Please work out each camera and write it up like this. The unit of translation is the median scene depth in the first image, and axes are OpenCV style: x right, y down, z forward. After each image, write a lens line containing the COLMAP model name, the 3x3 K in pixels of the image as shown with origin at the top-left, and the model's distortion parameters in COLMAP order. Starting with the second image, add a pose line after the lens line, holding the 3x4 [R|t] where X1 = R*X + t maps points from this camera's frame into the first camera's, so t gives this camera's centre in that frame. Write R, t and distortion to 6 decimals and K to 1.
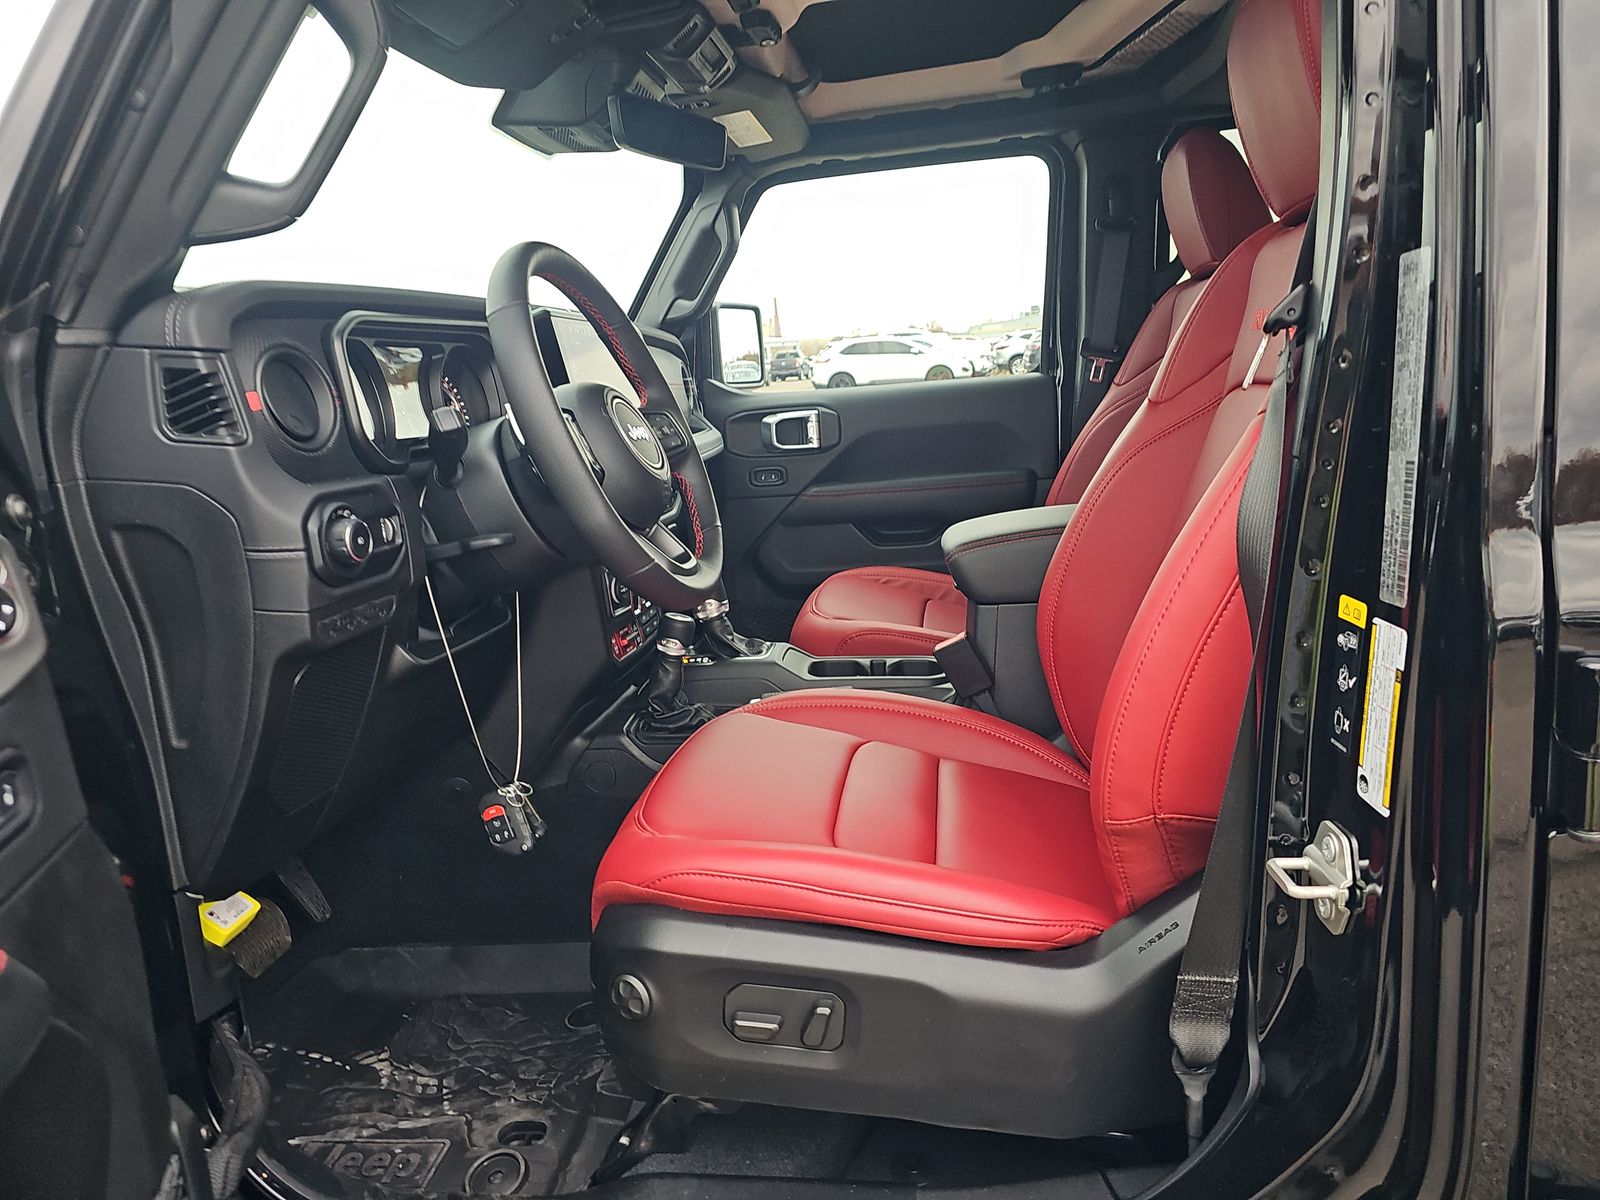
lens RADIAL K [[1065.5, 0, 833.9], [0, 1065.5, 605.8], [0, 0, 1]] dist [0.028930, -0.018236]
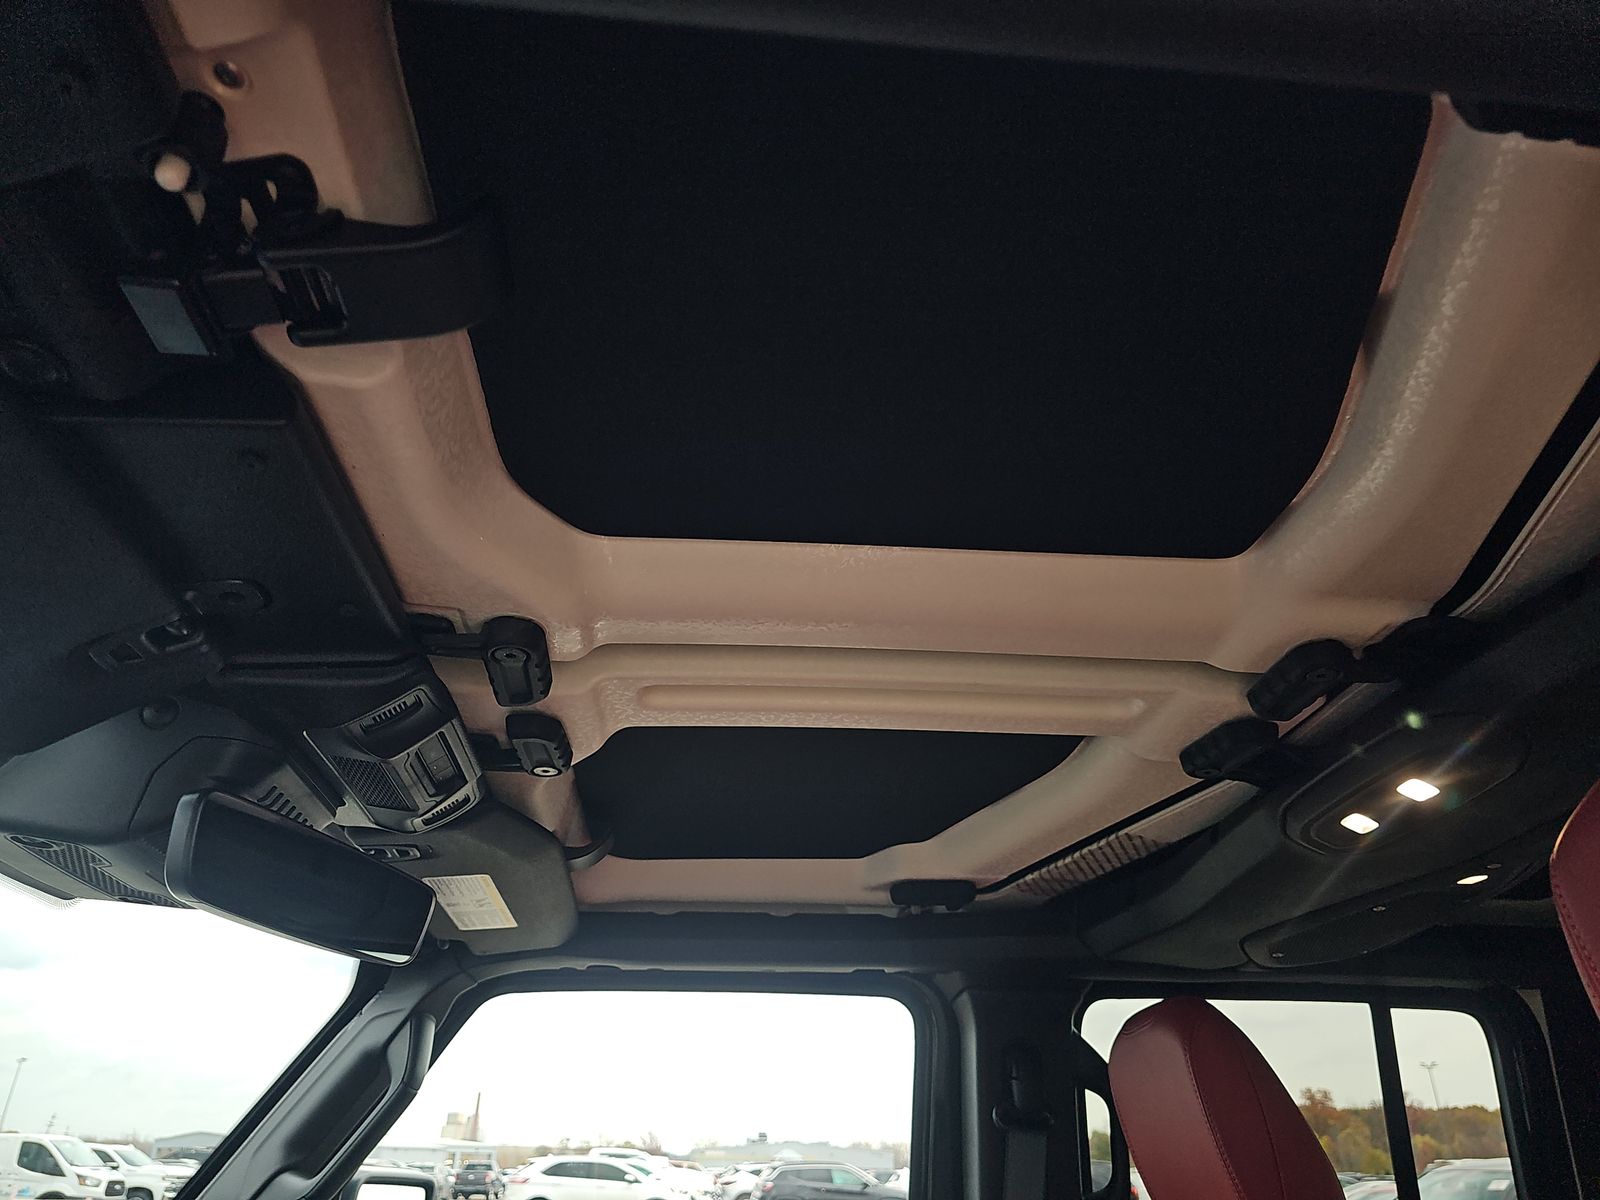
lens RADIAL K [[1065.5, 0, 804.8], [0, 1065.5, 607.5], [0, 0, 1]] dist [0.028930, -0.018236]
pose [[0.971946, 0.178299, 0.153397, -0.020451], [-0.032912, 0.748867, -0.661902, -0.148390], [-0.232891, 0.638284, 0.733727, 0.342417]]
